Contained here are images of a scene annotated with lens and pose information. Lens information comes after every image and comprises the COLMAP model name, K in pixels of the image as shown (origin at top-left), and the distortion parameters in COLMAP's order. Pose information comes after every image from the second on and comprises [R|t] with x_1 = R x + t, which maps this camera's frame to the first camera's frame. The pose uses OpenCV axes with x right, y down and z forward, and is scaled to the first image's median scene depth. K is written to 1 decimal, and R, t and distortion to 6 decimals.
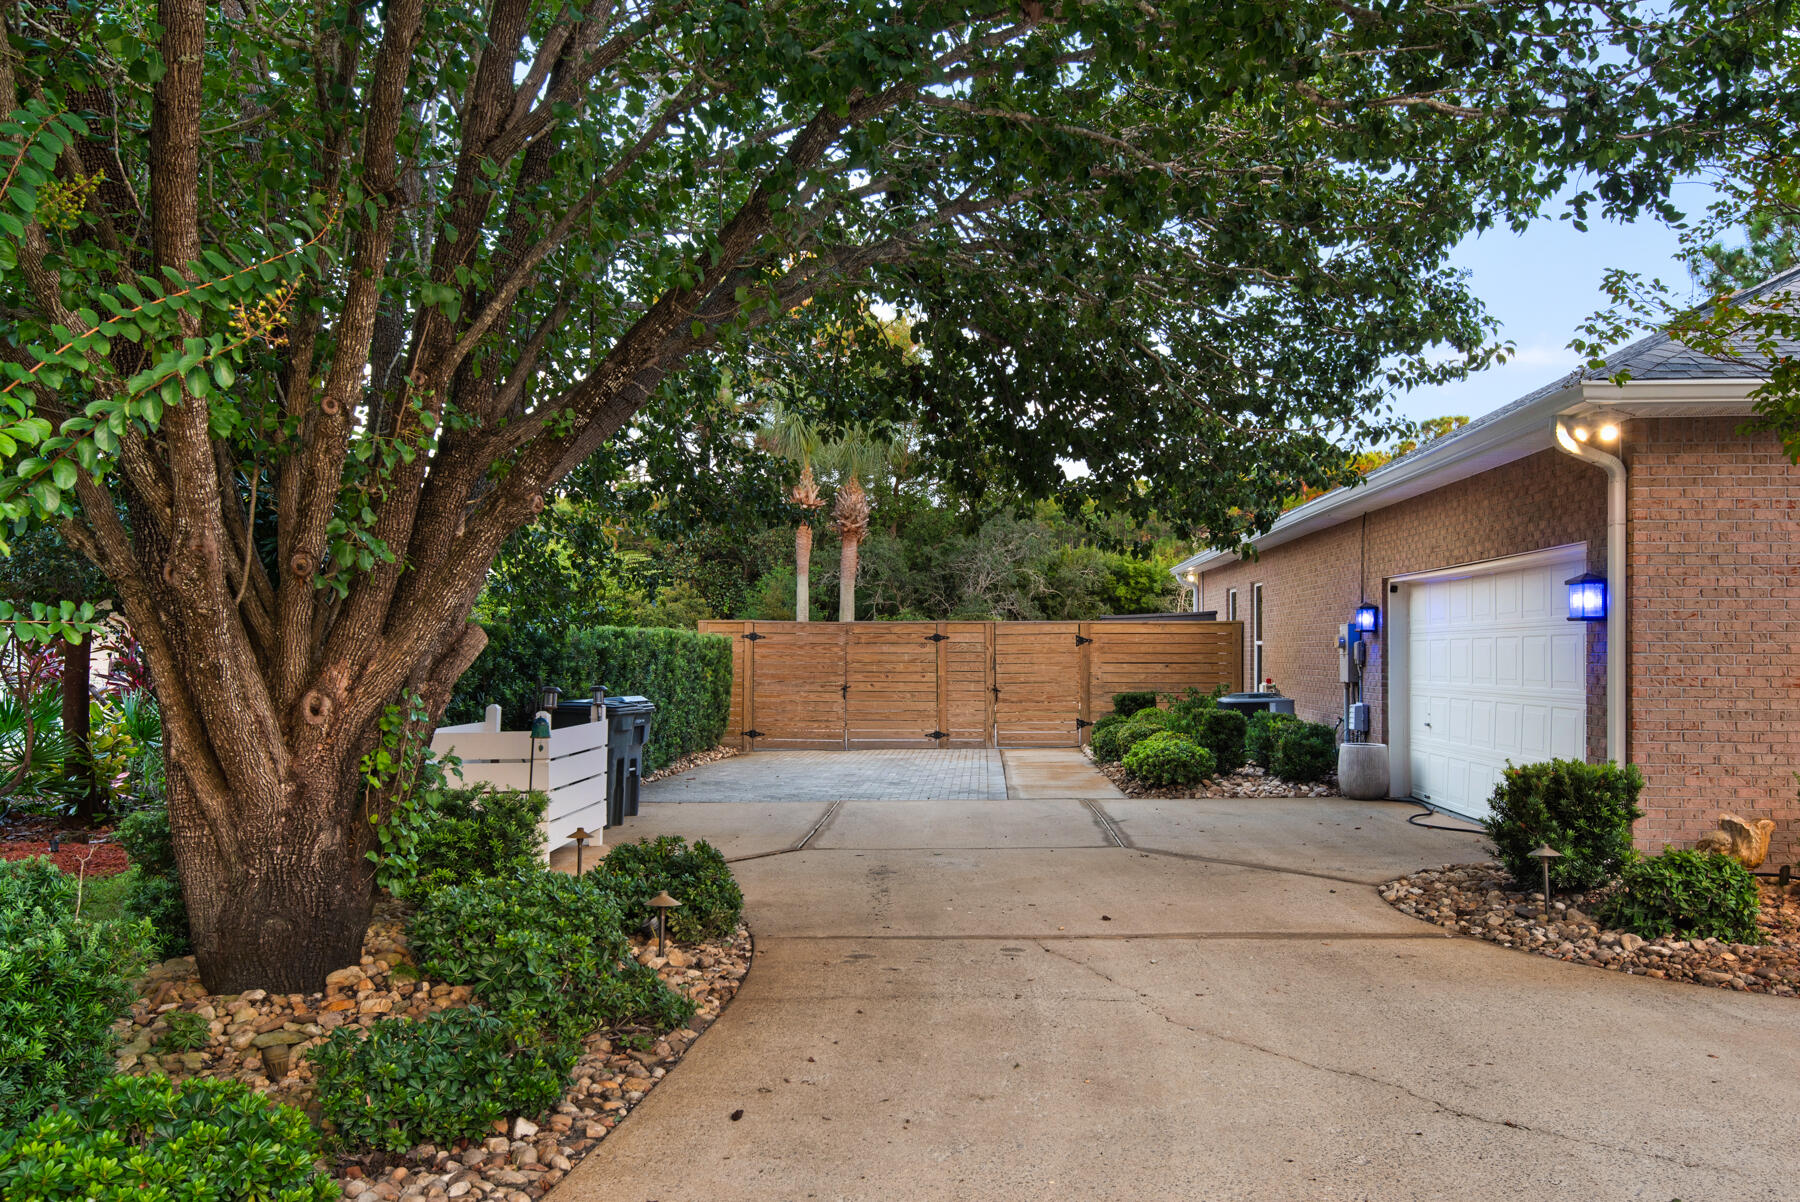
lens RADIAL K [[1439.7, 0, 908.5], [0, 1439.7, 639.9], [0, 0, 1]] dist [0.007672, 0.000809]
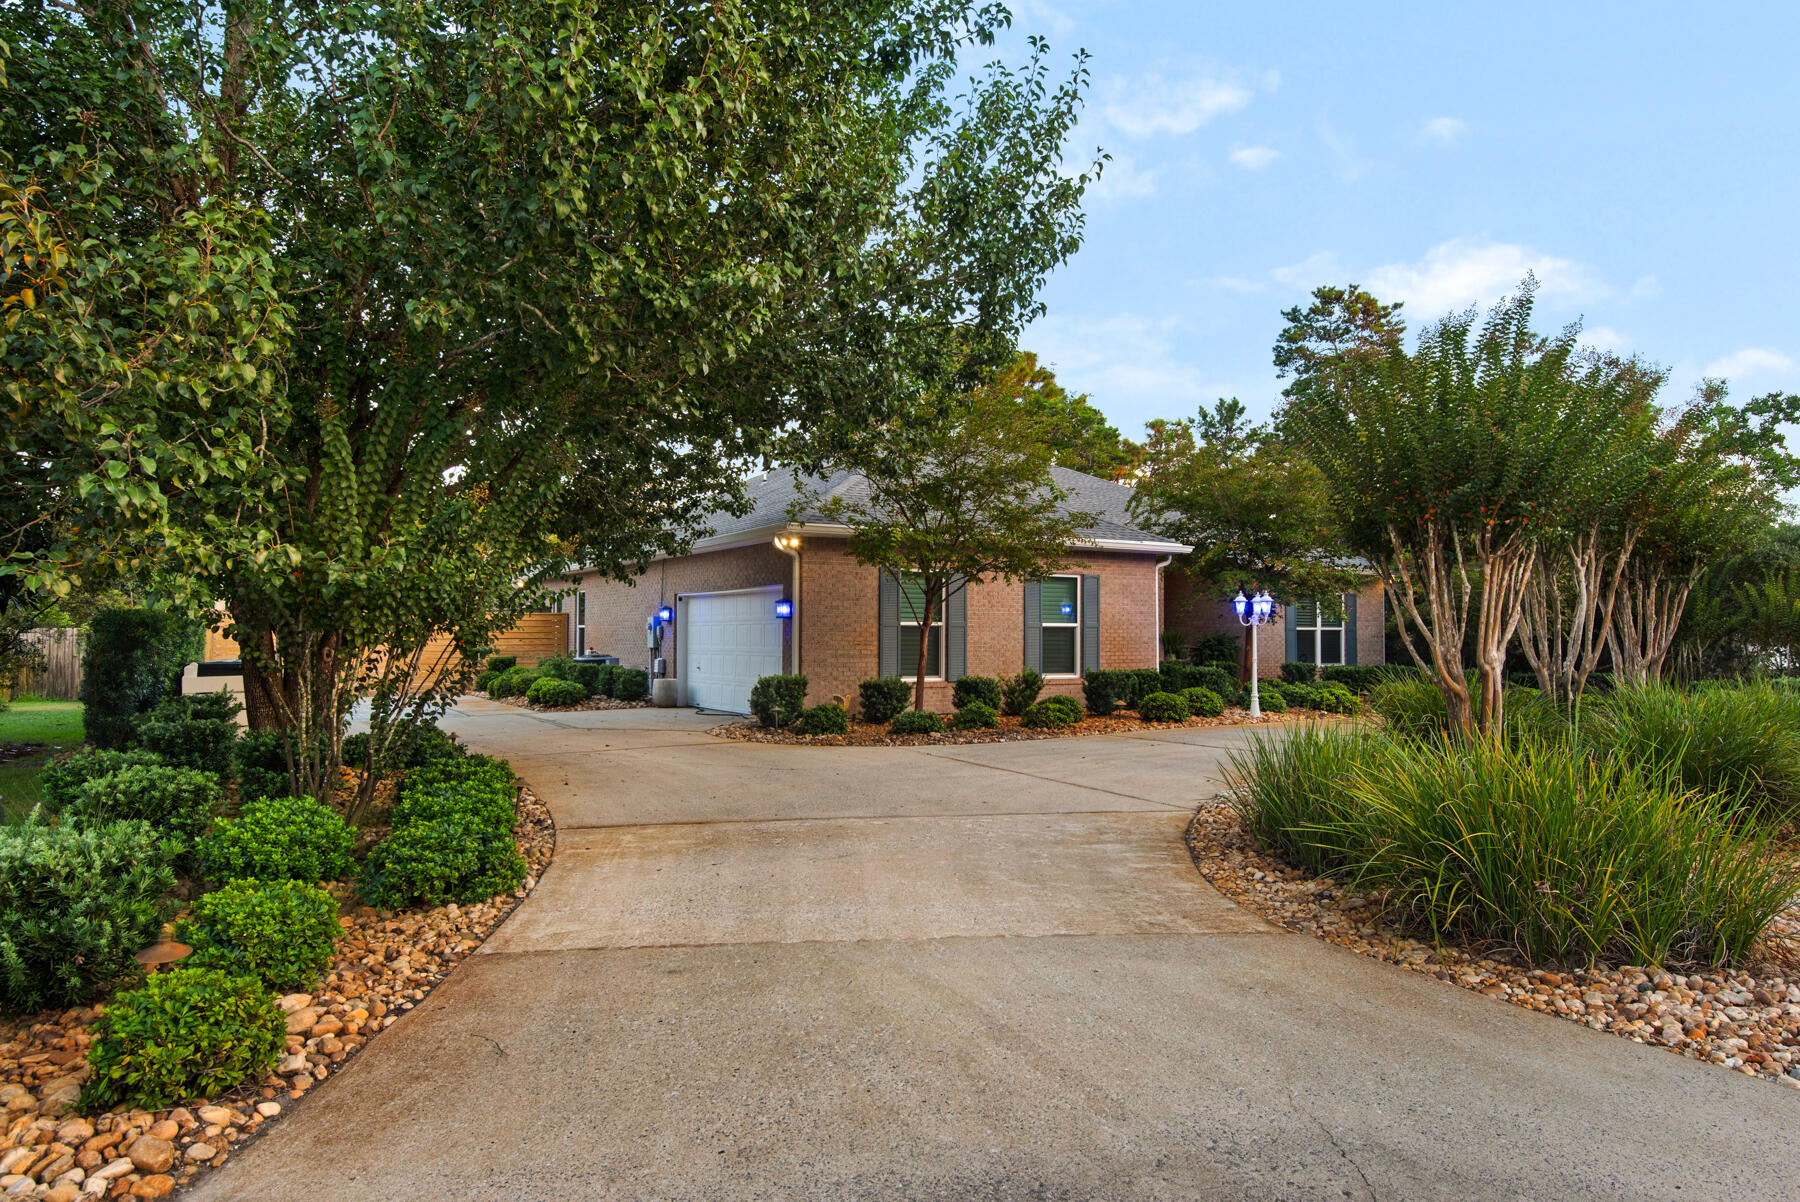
lens RADIAL K [[1142.9, 0, 900.1], [0, 1142.9, 604.5], [0, 0, 1]] dist [0.000073, 0.000001]
pose [[0.824923, 0.013316, 0.565088, -0.451830], [-0.003821, 0.999831, -0.017983, -0.002578], [-0.565232, 0.012675, 0.824835, -0.687431]]
